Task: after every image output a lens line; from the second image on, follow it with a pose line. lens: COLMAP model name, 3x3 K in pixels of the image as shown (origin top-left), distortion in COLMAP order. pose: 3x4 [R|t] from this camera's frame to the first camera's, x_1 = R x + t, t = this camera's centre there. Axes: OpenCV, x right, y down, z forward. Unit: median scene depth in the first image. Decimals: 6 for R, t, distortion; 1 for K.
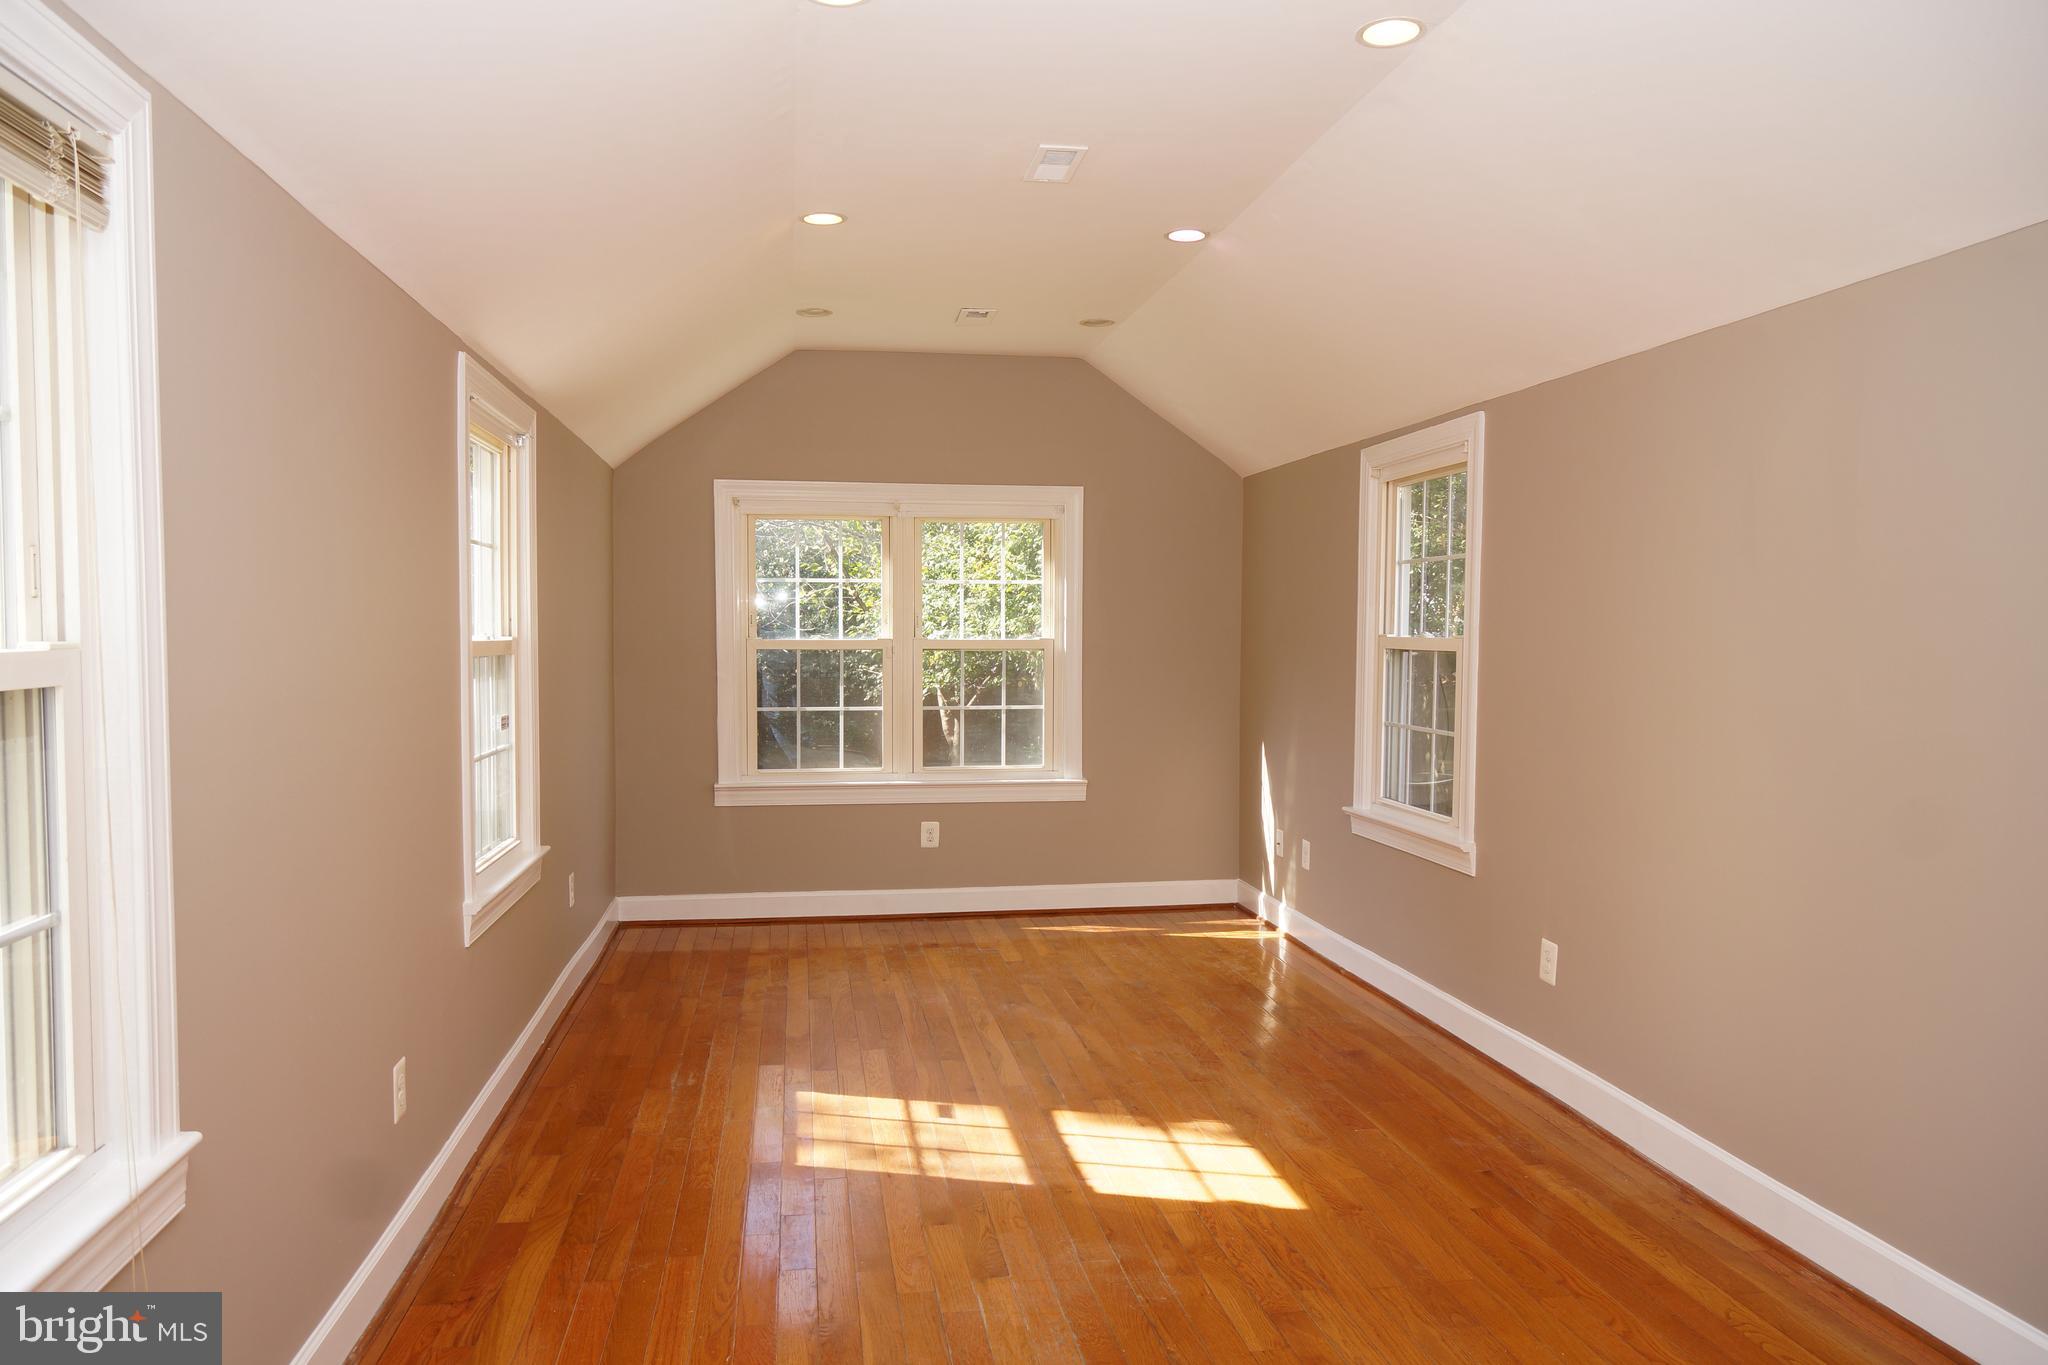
lens RADIAL K [[1393.1, 0, 1024.0], [0, 1393.1, 682.5], [0, 0, 1]] dist [-0.012178, 0.011043]
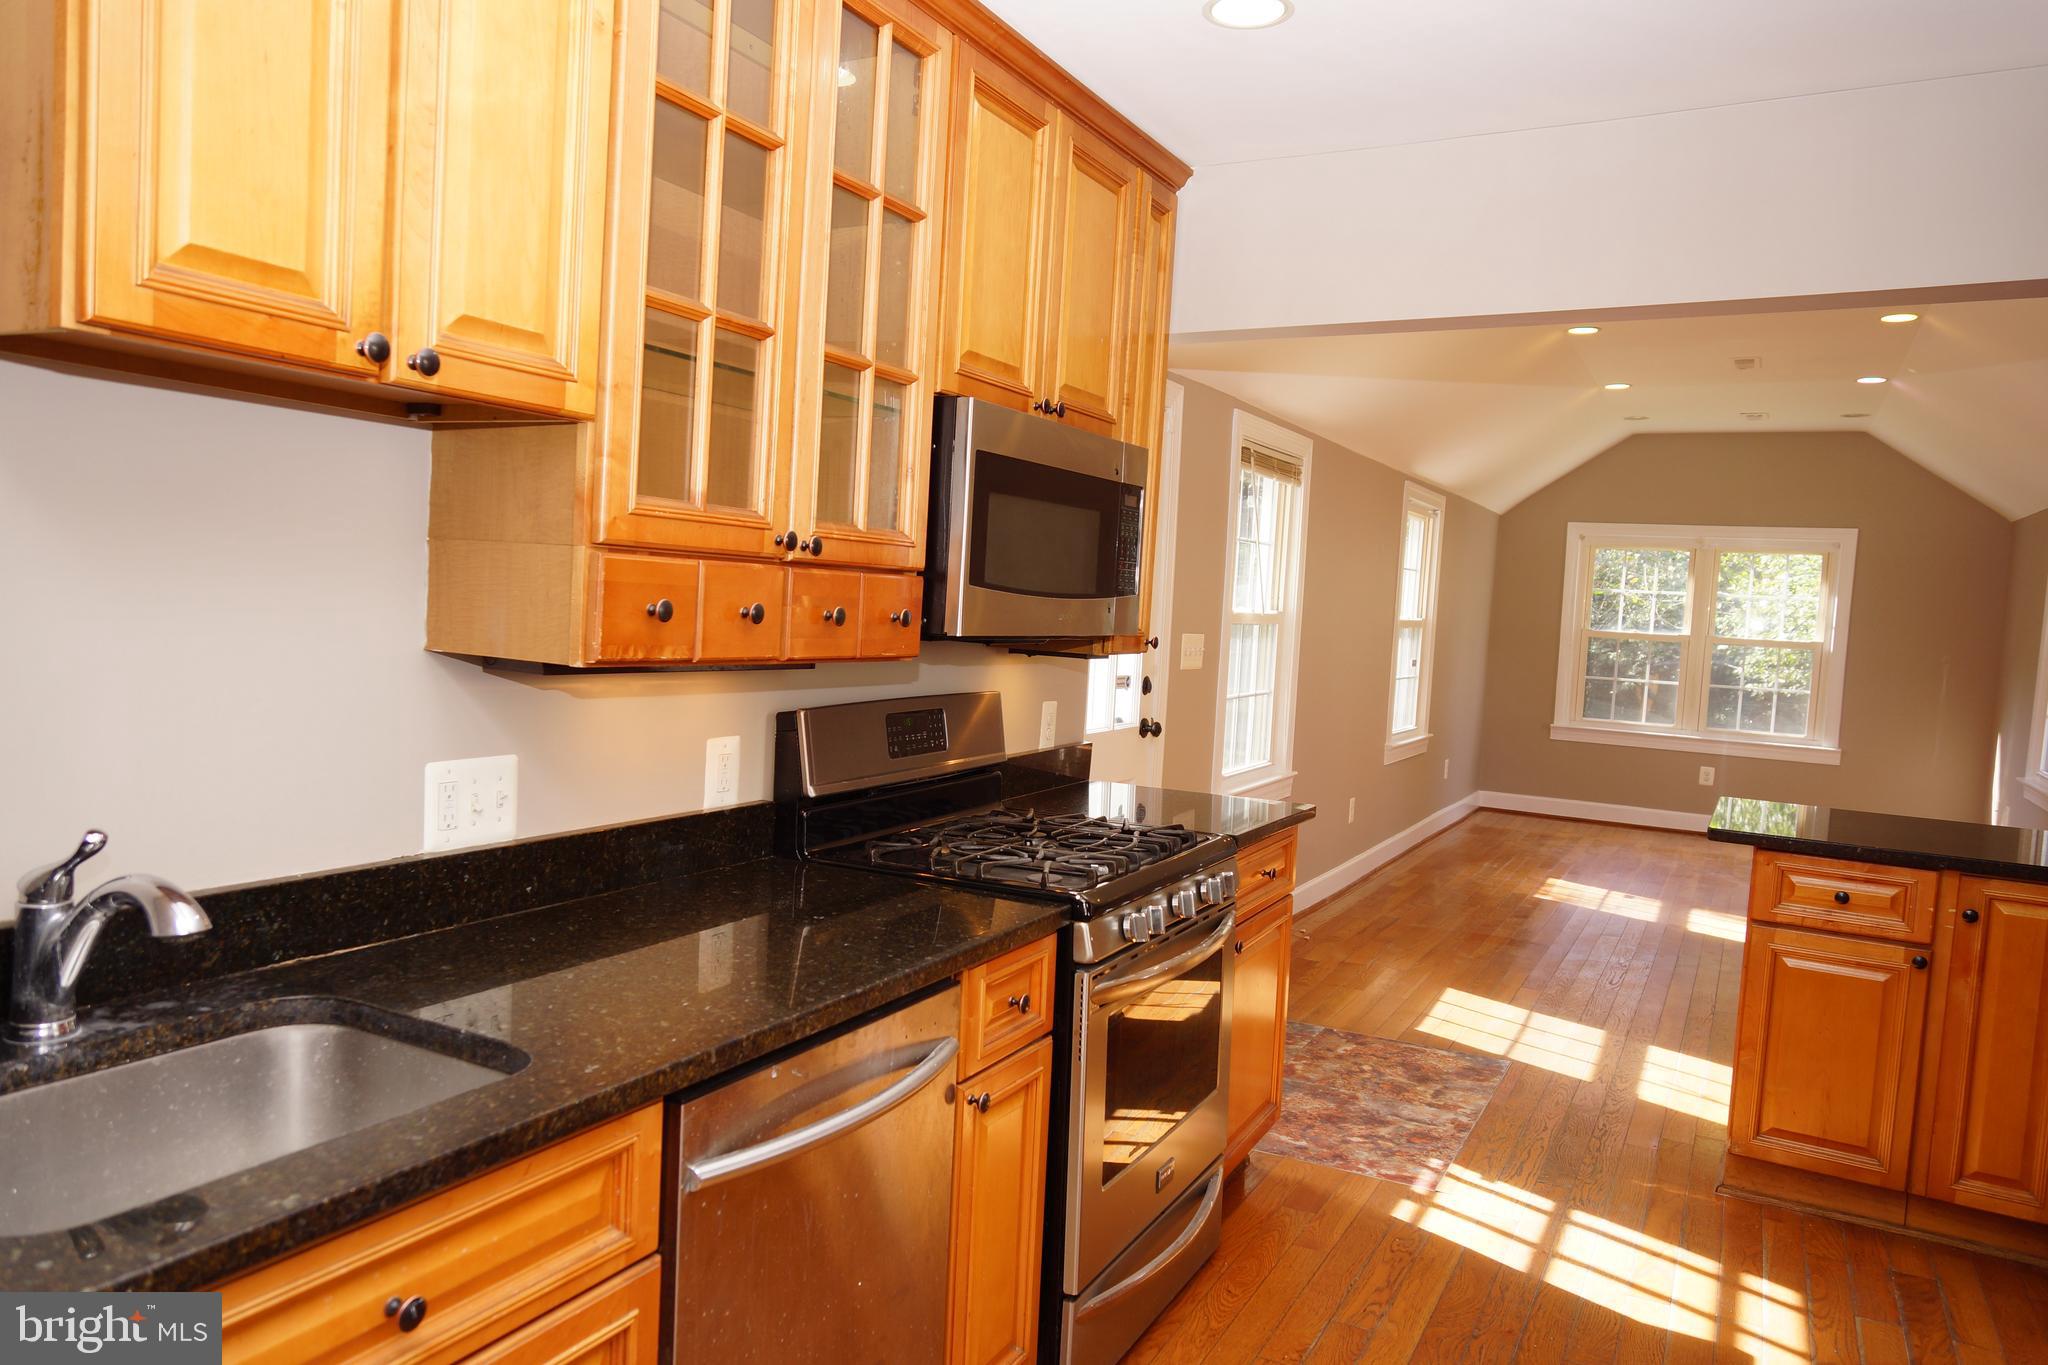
lens RADIAL K [[1393.1, 0, 1024.0], [0, 1393.1, 682.5], [0, 0, 1]] dist [-0.012178, 0.011043]
pose [[0.789921, 0.077532, -0.608287, 0.244752], [-0.073902, 0.996781, 0.031081, 0.023957], [0.608739, 0.020402, 0.793109, -0.558681]]
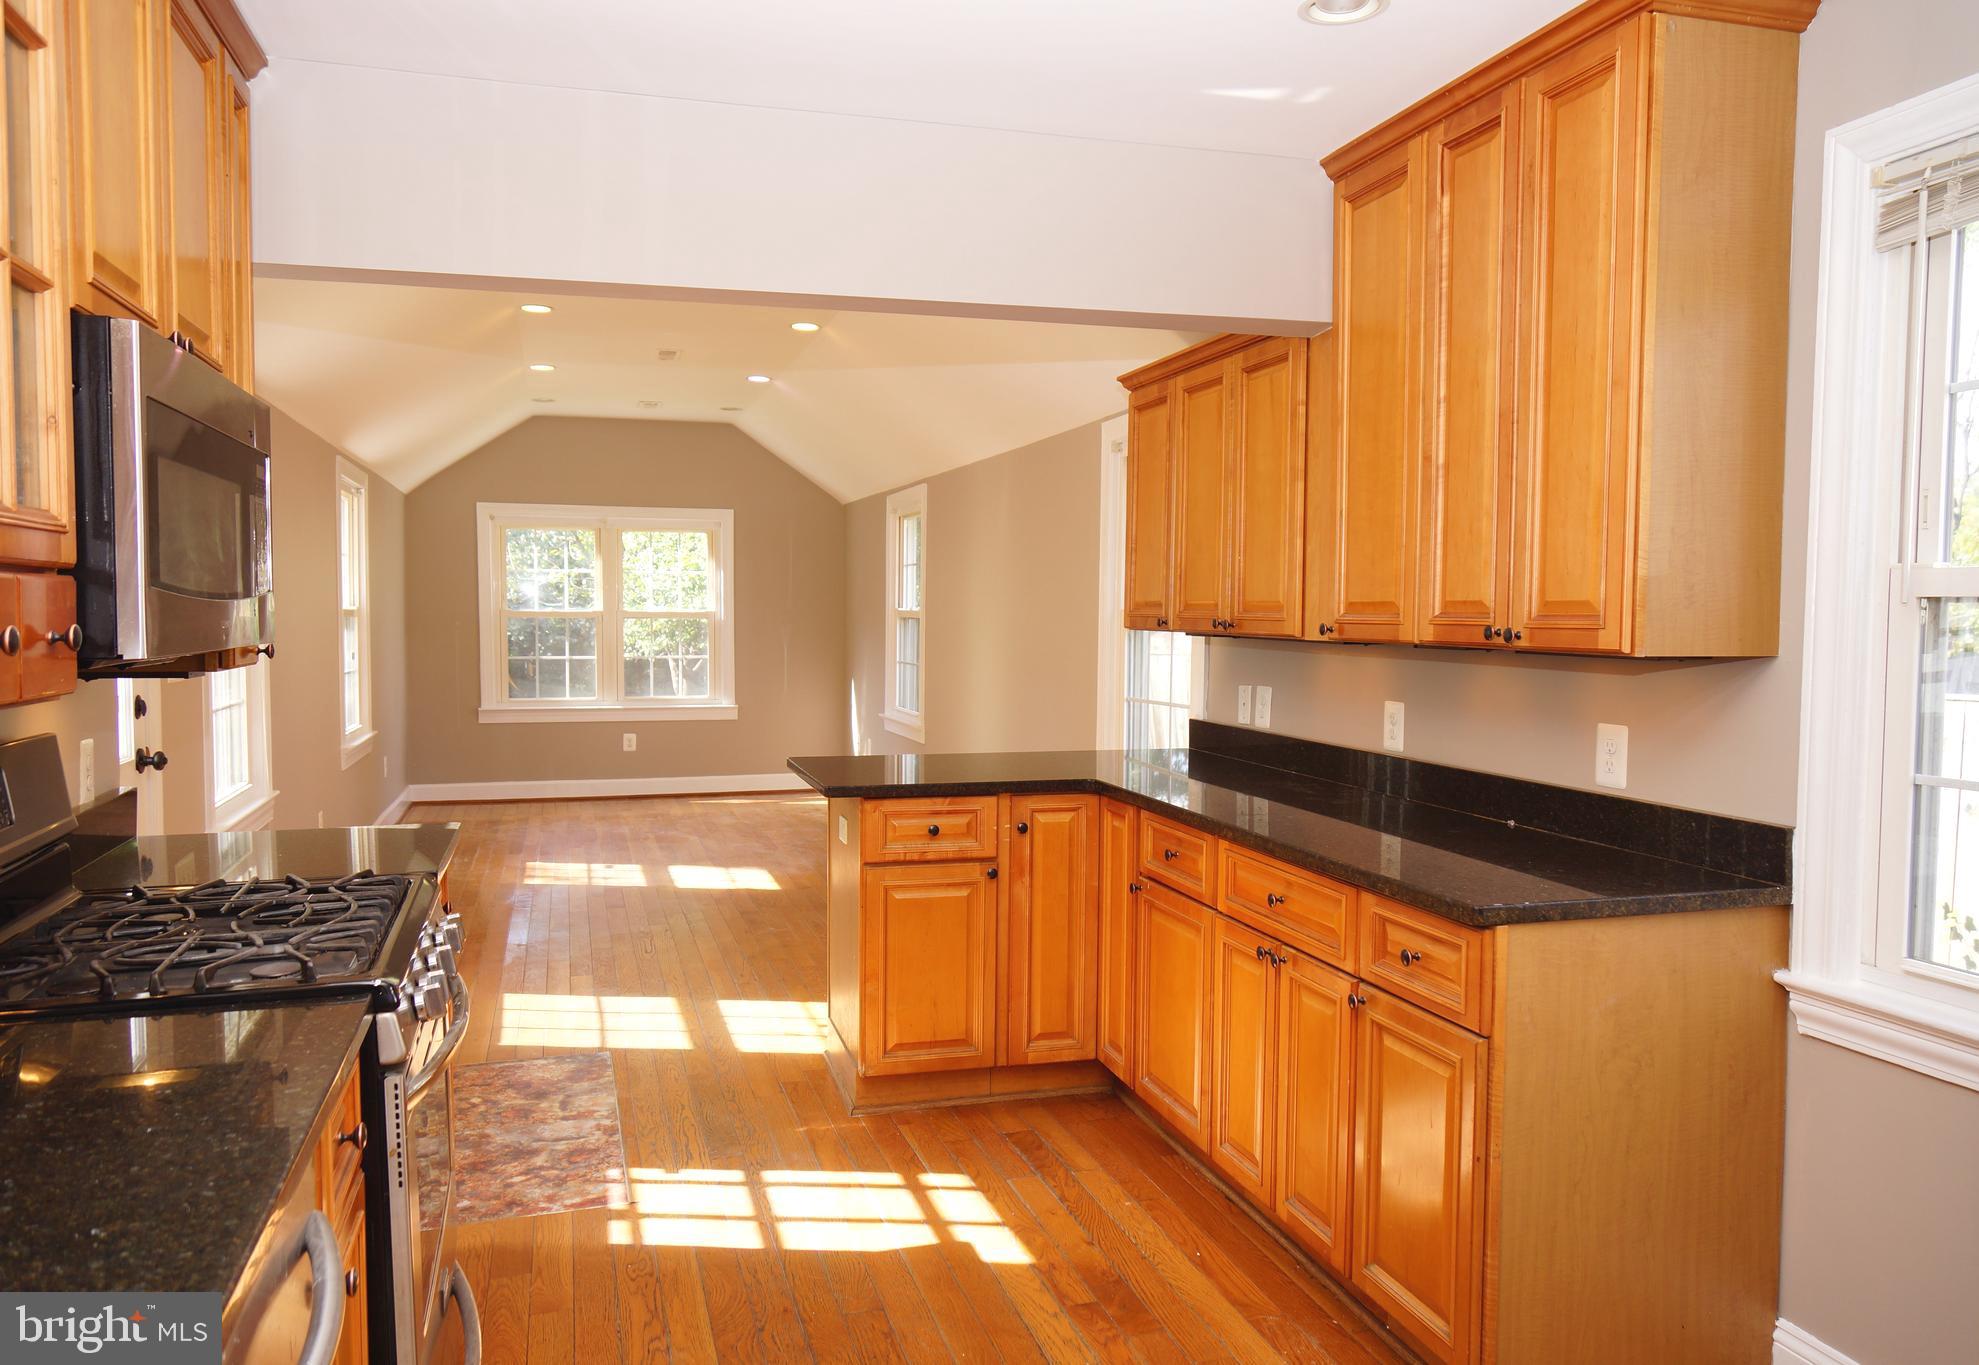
lens RADIAL K [[1394.5, 0, 989.5], [0, 1394.5, 682.5], [0, 0, 1]] dist [-0.001834, -0.002796]
pose [[0.990853, -0.002161, 0.134931, 0.119283], [0.000229, 0.999897, 0.014330, 0.025254], [-0.134948, -0.014168, 0.990751, -0.557297]]
